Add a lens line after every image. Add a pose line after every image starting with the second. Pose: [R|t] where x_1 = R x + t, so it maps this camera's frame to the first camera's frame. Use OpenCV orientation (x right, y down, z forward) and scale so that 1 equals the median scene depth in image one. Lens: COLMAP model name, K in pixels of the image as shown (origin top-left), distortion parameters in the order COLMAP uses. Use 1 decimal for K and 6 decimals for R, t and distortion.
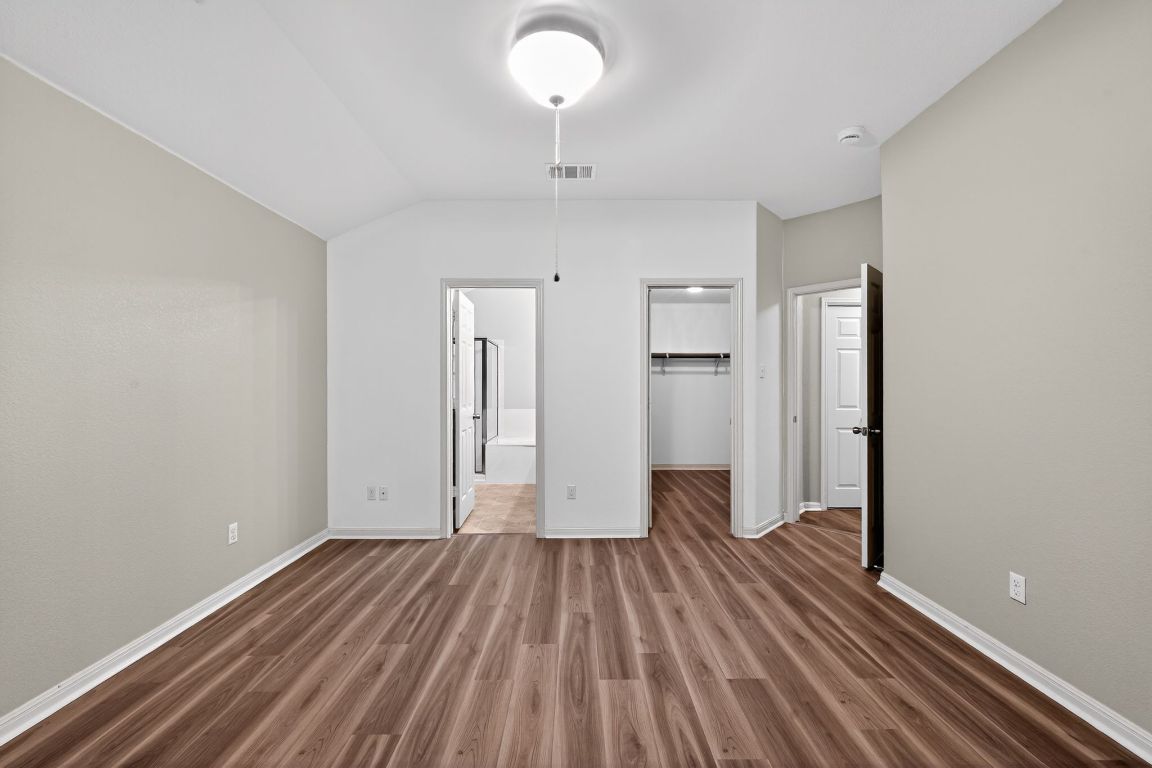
lens RADIAL K [[453.1, 0, 576.4], [0, 453.1, 382.3], [0, 0, 1]] dist [-0.002254, 0.000399]
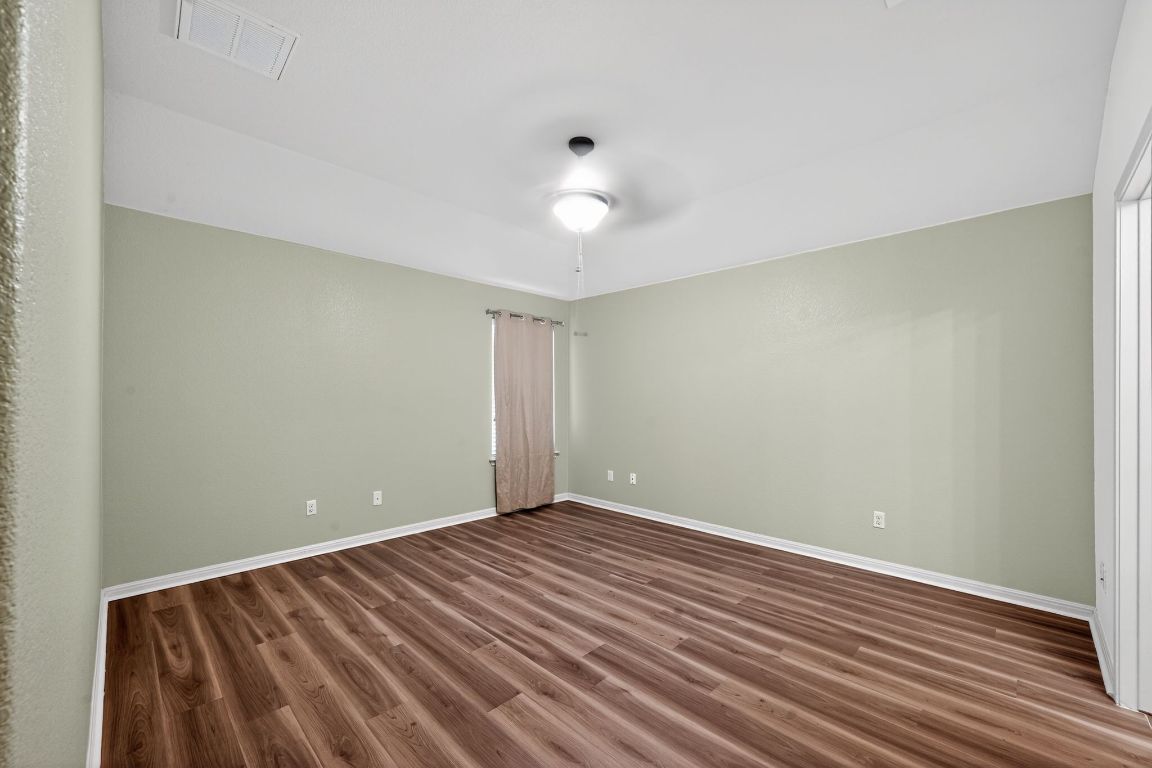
lens RADIAL K [[453.1, 0, 573.6], [0, 453.1, 393.8], [0, 0, 1]] dist [-0.002254, 0.000399]
pose [[-0.707009, -0.004482, -0.707190, 0.844155], [0.002363, 0.999959, -0.008699, 0.005339], [0.707200, -0.007821, -0.706970, 1.576741]]
